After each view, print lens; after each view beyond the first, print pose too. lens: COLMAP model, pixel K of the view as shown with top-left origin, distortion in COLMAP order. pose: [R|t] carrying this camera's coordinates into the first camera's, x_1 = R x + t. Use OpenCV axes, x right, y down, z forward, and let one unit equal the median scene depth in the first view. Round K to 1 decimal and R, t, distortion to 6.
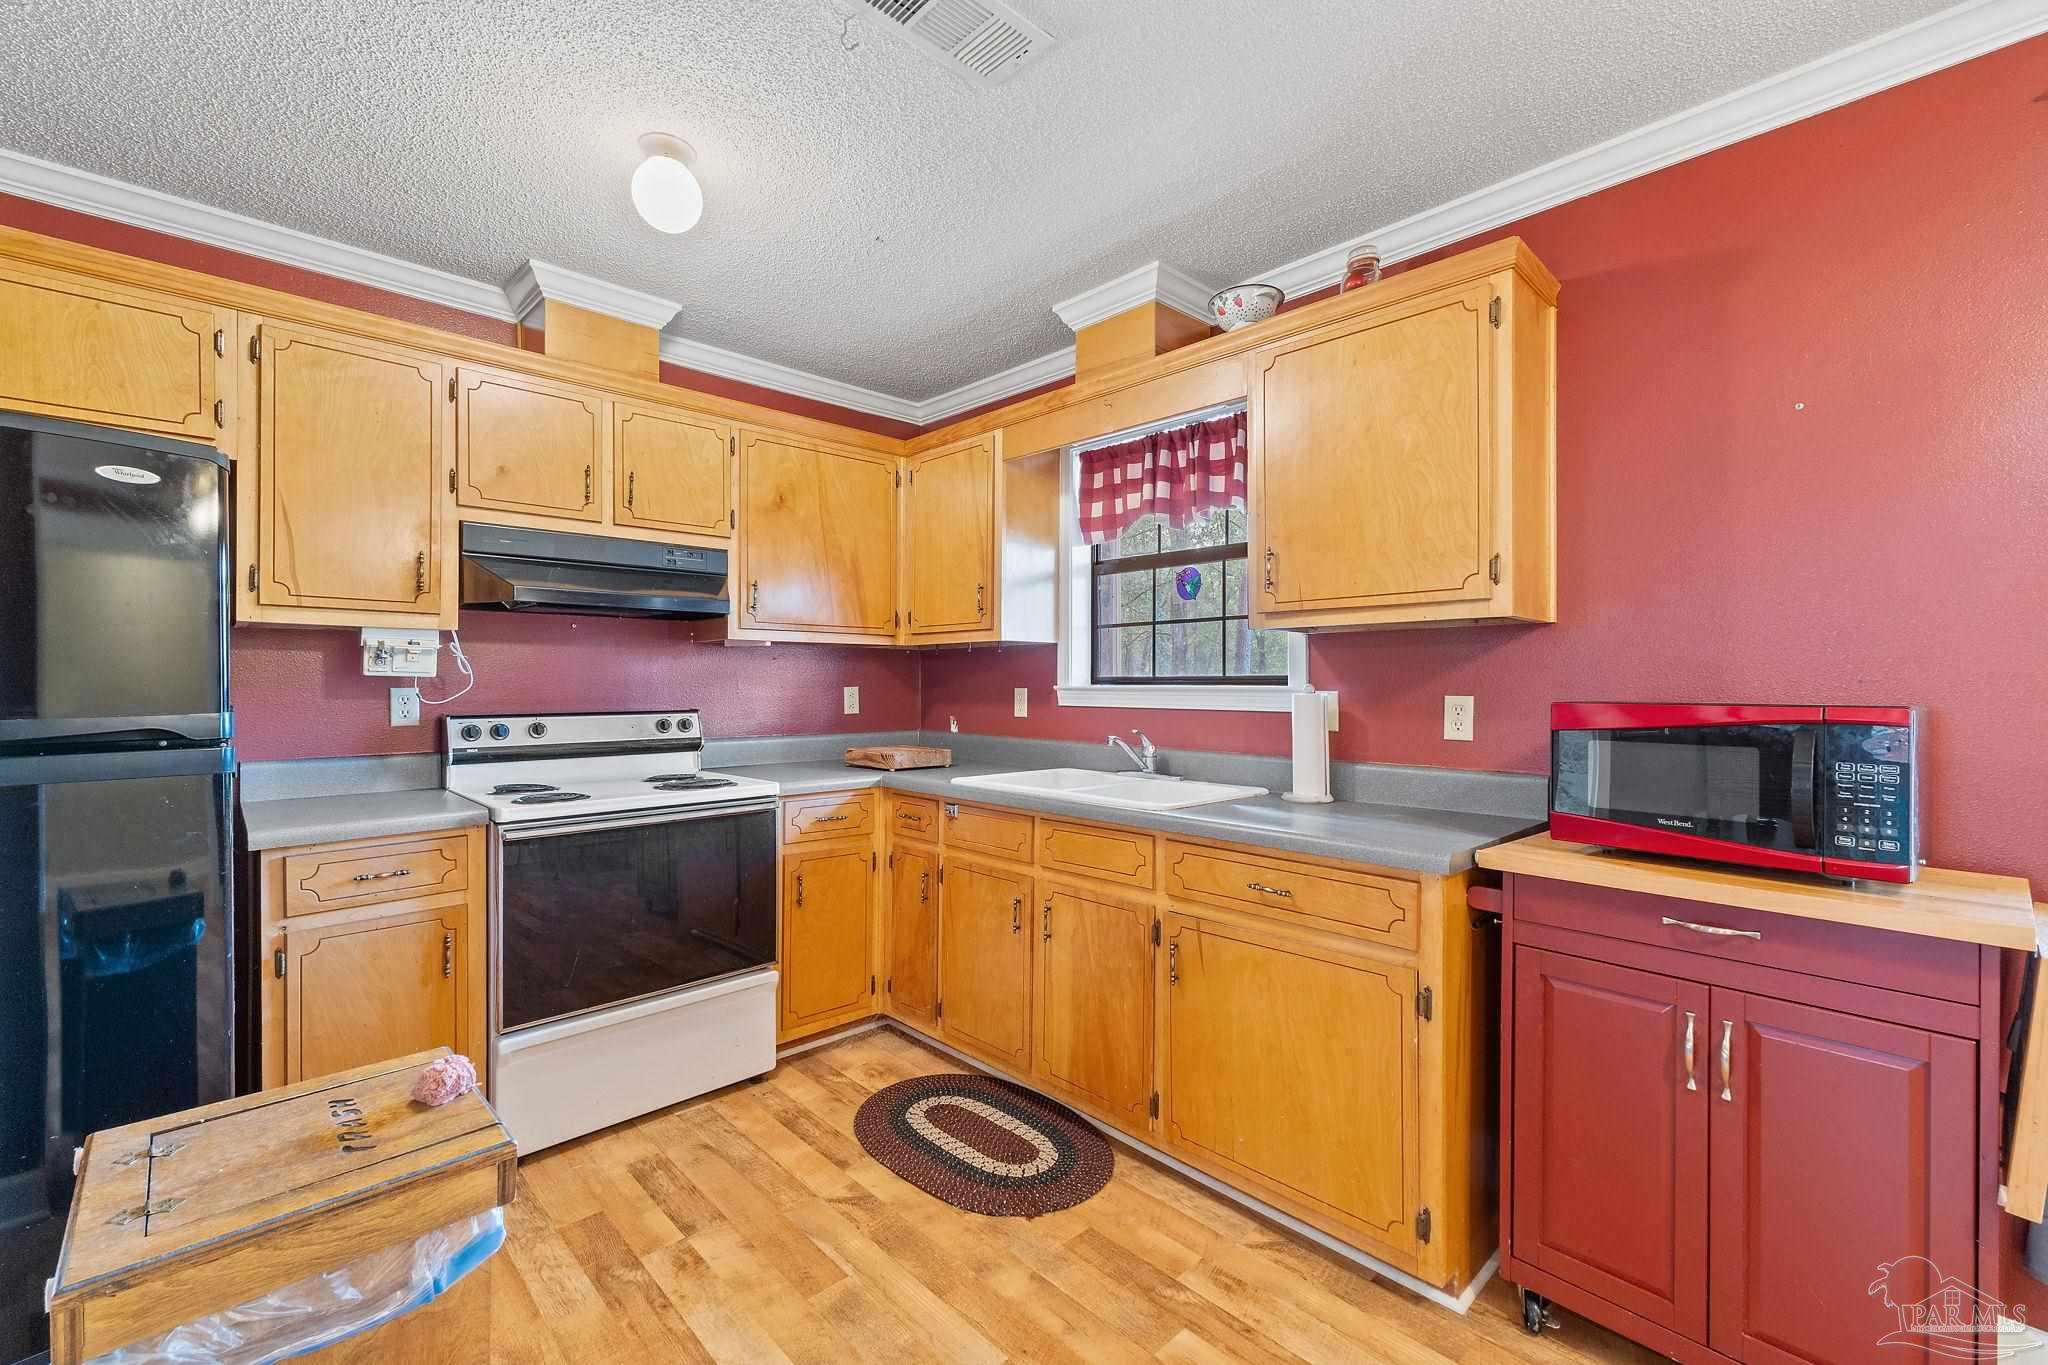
lens RADIAL K [[862.2, 0, 1020.3], [0, 862.2, 684.9], [0, 0, 1]] dist [-0.001380, -0.000051]
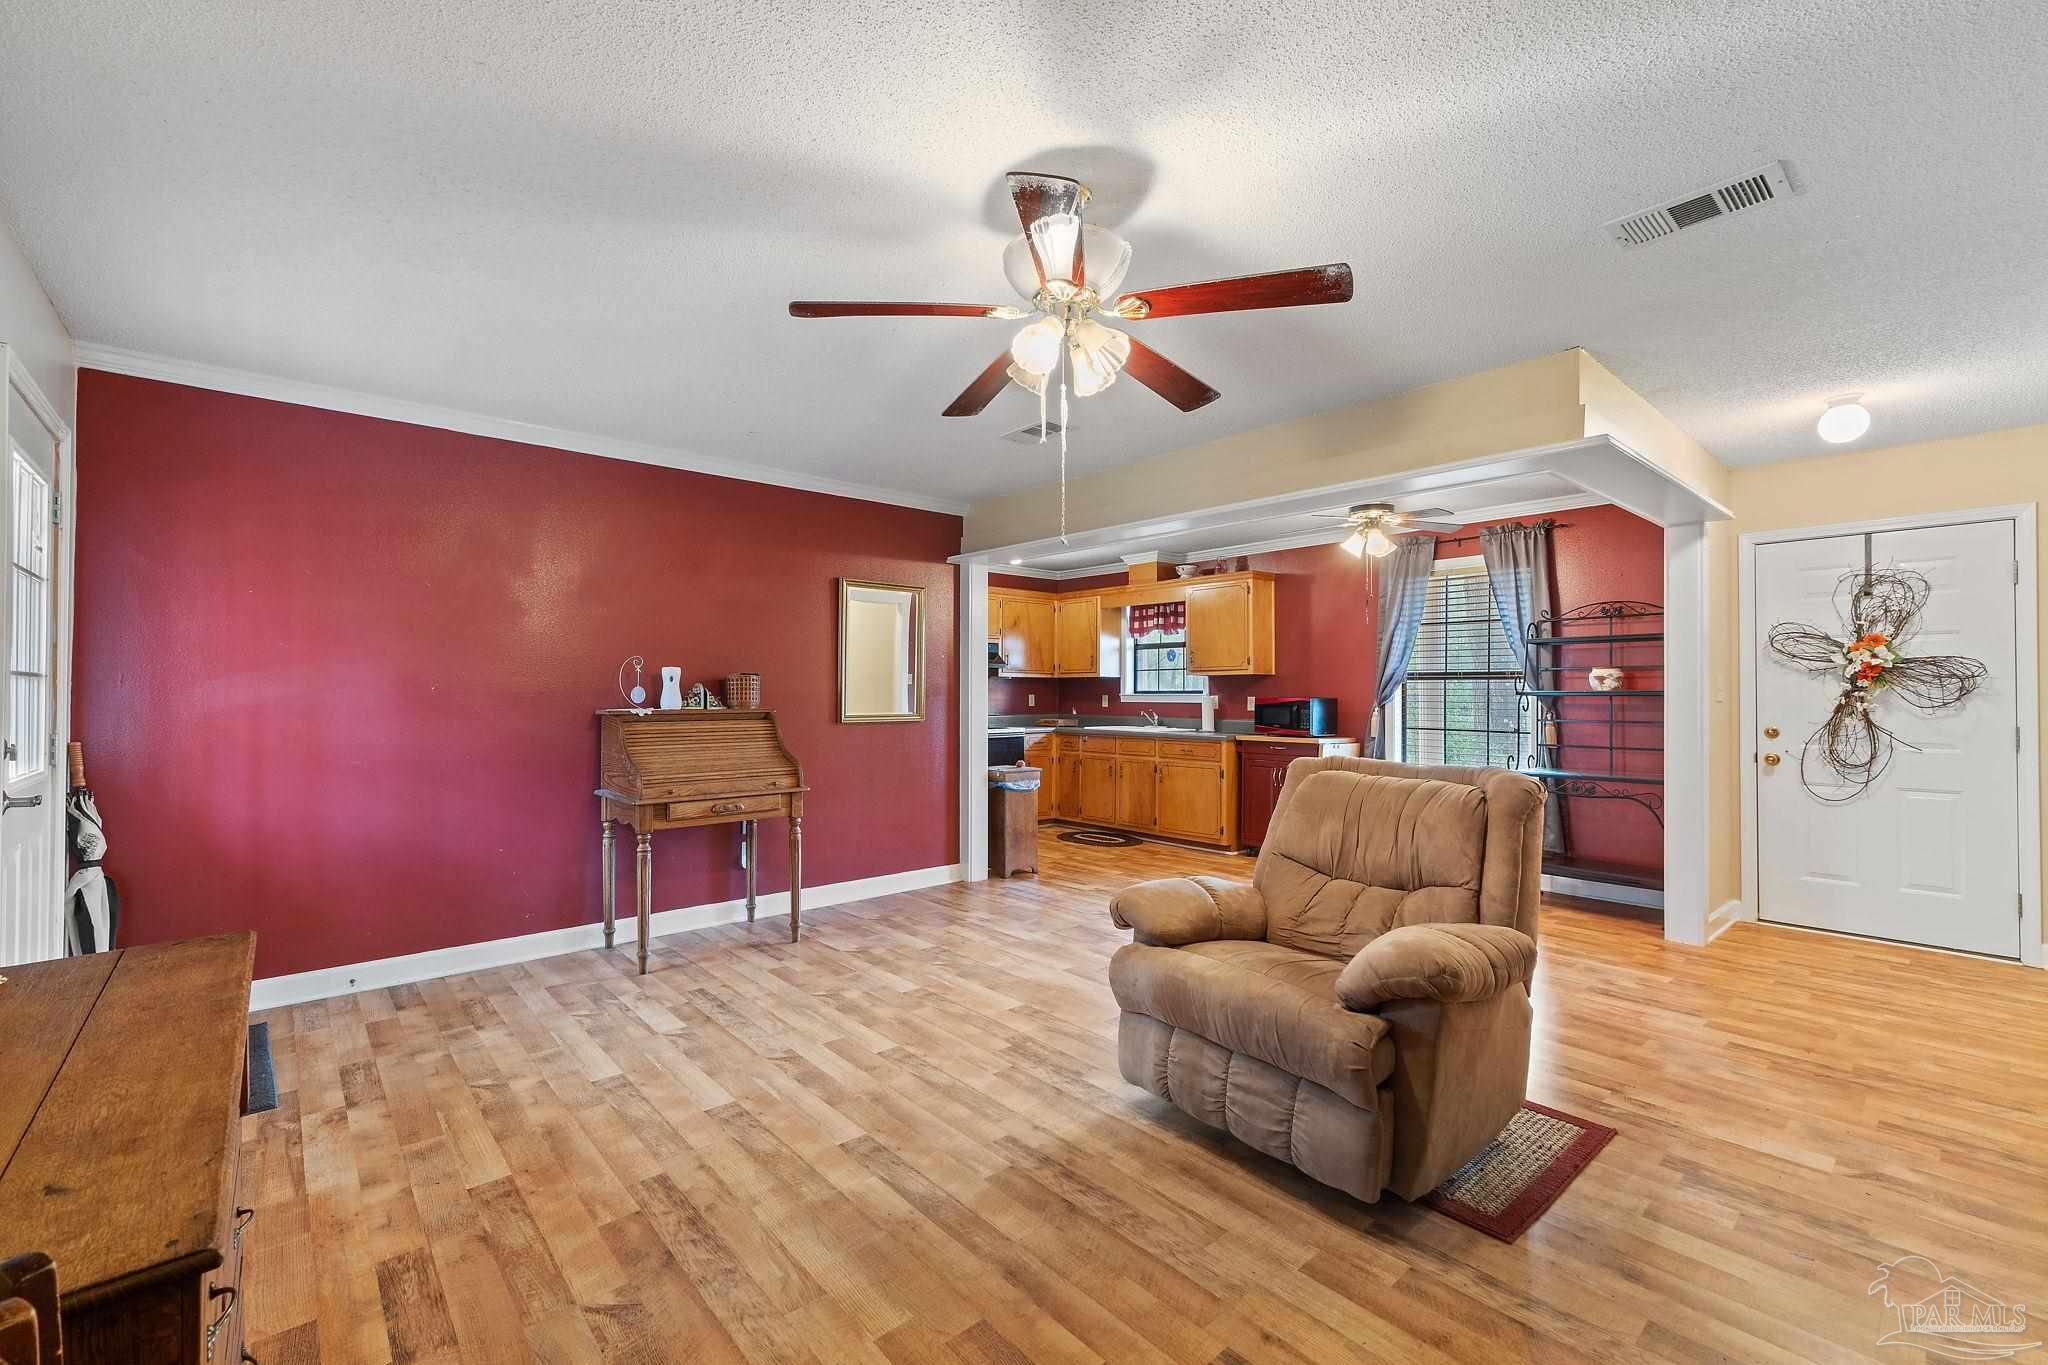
lens RADIAL K [[862.2, 0, 1020.8], [0, 862.2, 682.5], [0, 0, 1]] dist [-0.001380, -0.000051]
pose [[0.999327, 0.000687, -0.036687, -0.171077], [-0.001207, 0.999899, -0.014135, 0.003532], [0.036673, 0.014170, 0.999227, -1.674354]]
